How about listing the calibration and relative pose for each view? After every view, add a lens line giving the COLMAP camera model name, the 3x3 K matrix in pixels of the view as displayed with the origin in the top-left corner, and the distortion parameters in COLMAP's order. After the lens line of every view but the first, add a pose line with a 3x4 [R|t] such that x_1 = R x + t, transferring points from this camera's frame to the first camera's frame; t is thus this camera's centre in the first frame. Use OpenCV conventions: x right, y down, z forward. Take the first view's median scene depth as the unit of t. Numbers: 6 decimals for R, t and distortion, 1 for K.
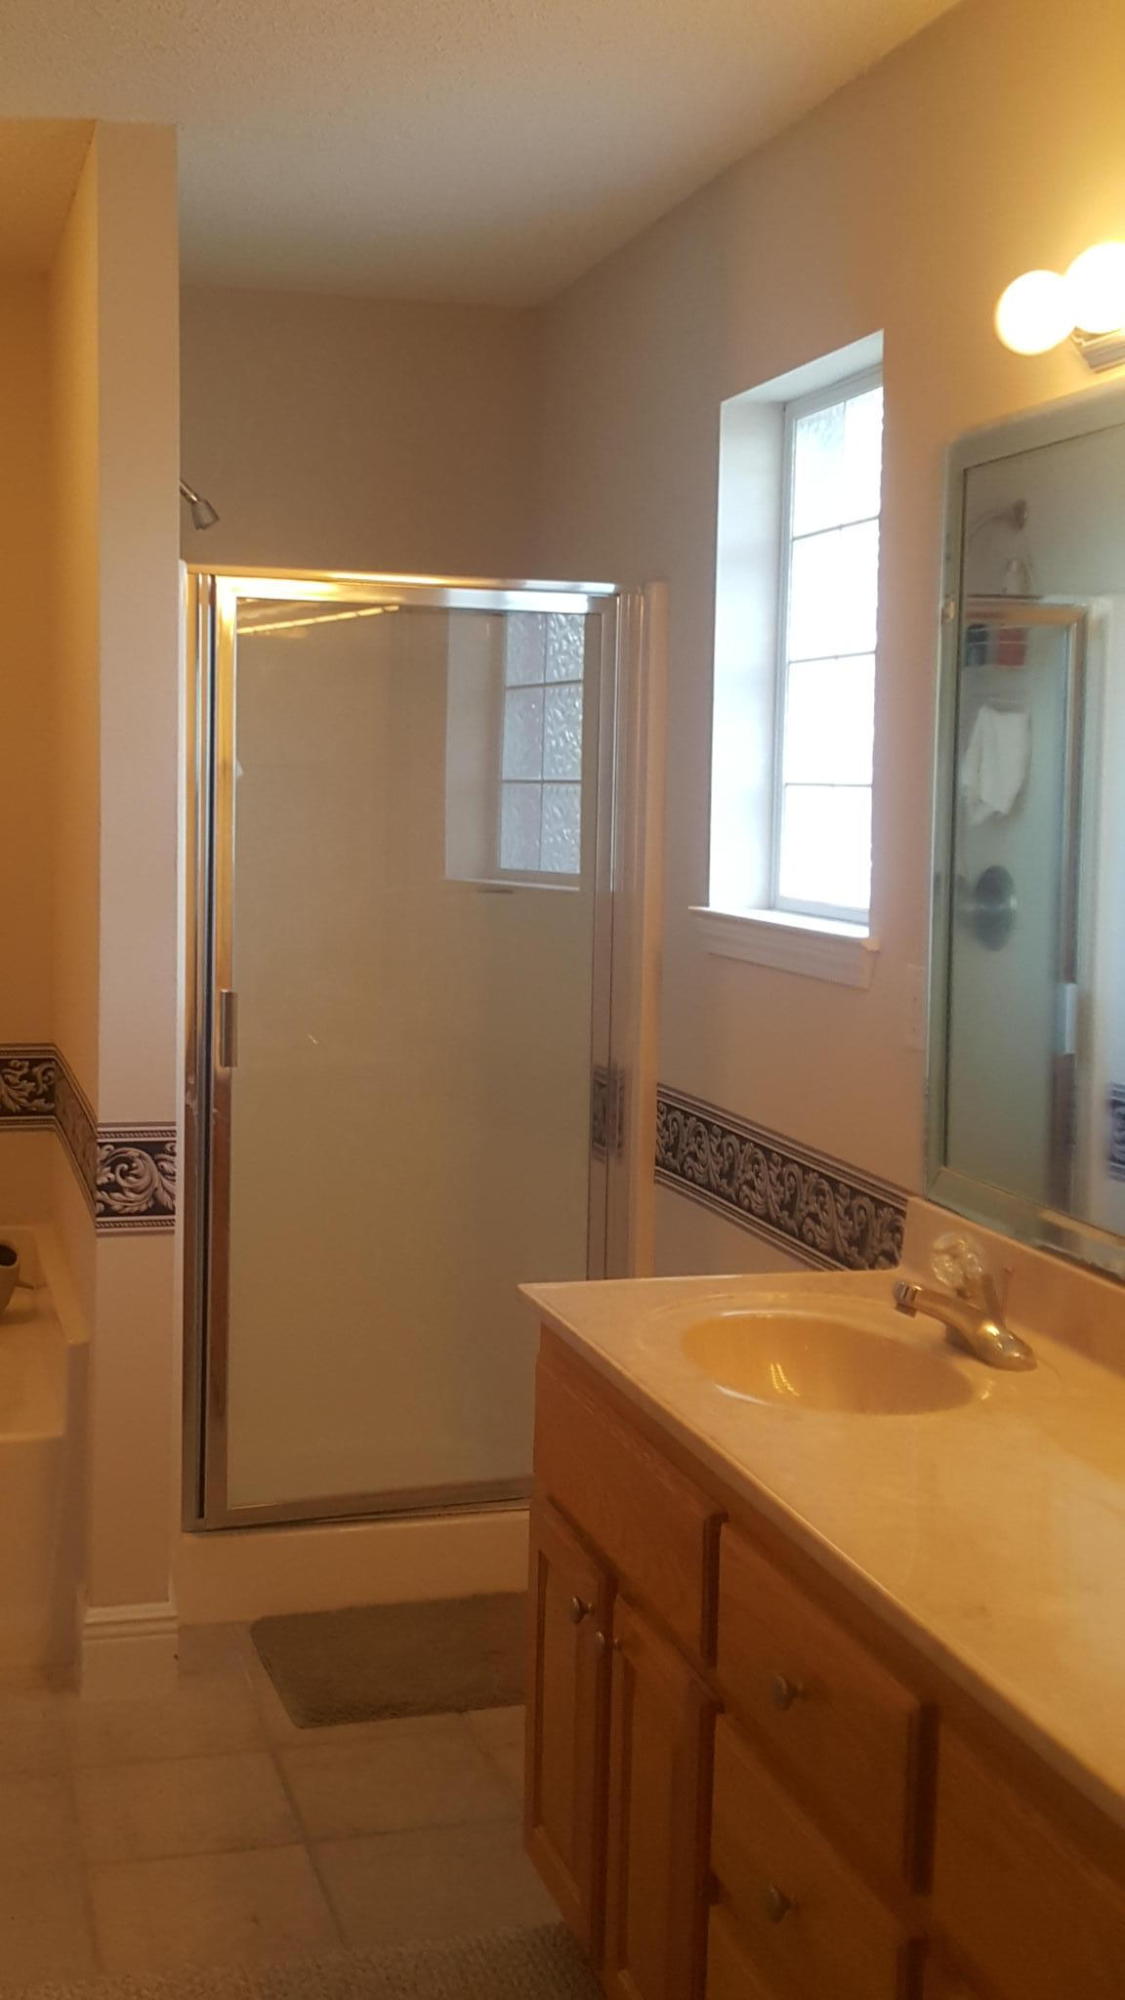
lens RADIAL K [[2251.5, 0, 521.2], [0, 2251.5, 966.7], [0, 0, 1]] dist [0.243681, -0.565004]
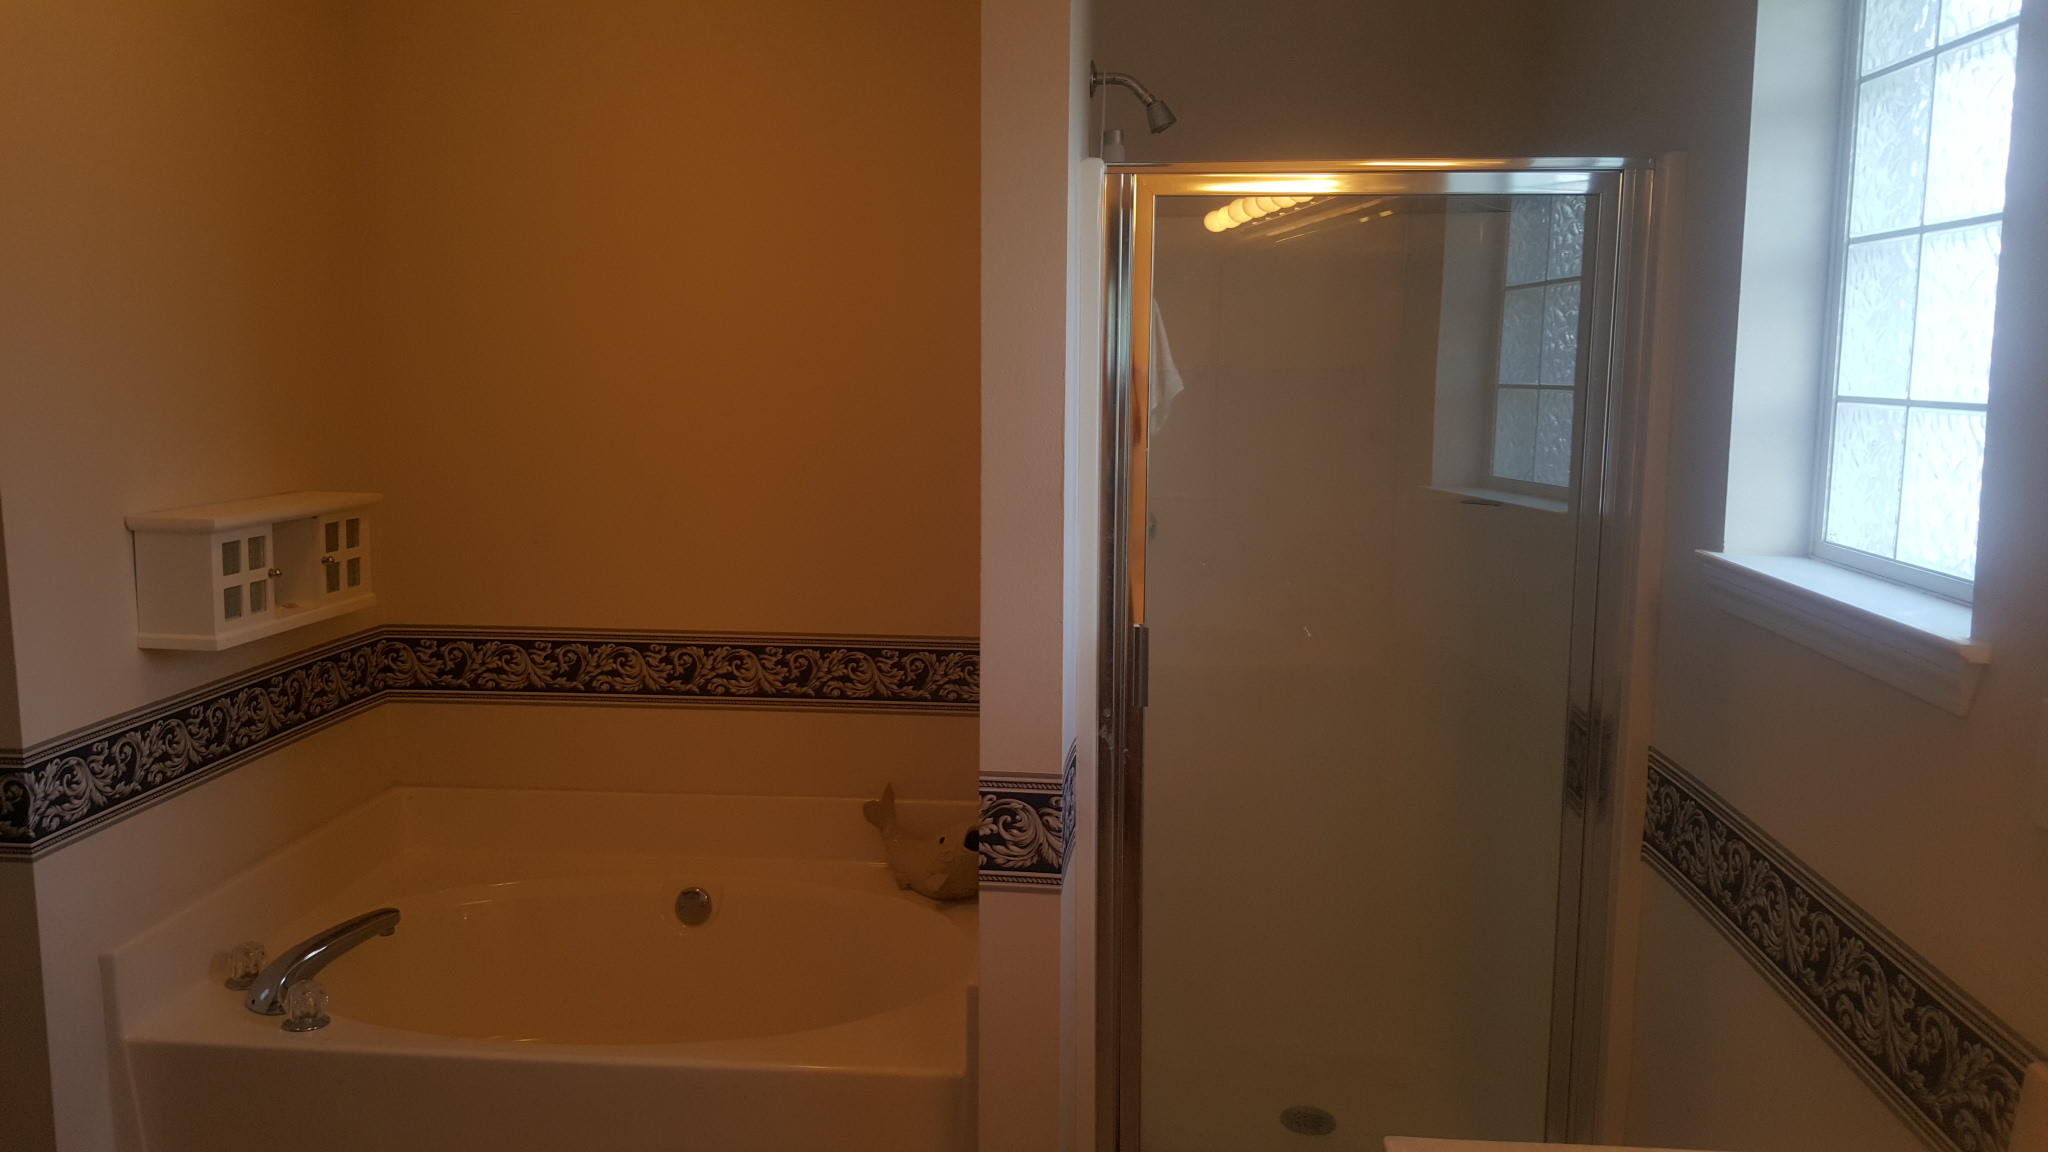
lens RADIAL K [[1523.5, 0, 1019.2], [0, 1523.5, 569.0], [0, 0, 1]] dist [0.103403, -0.118749]
pose [[0.935164, 0.037093, -0.352268, 0.045947], [-0.019787, 0.998419, 0.052603, -0.046632], [0.353663, -0.042223, 0.934420, 0.416457]]
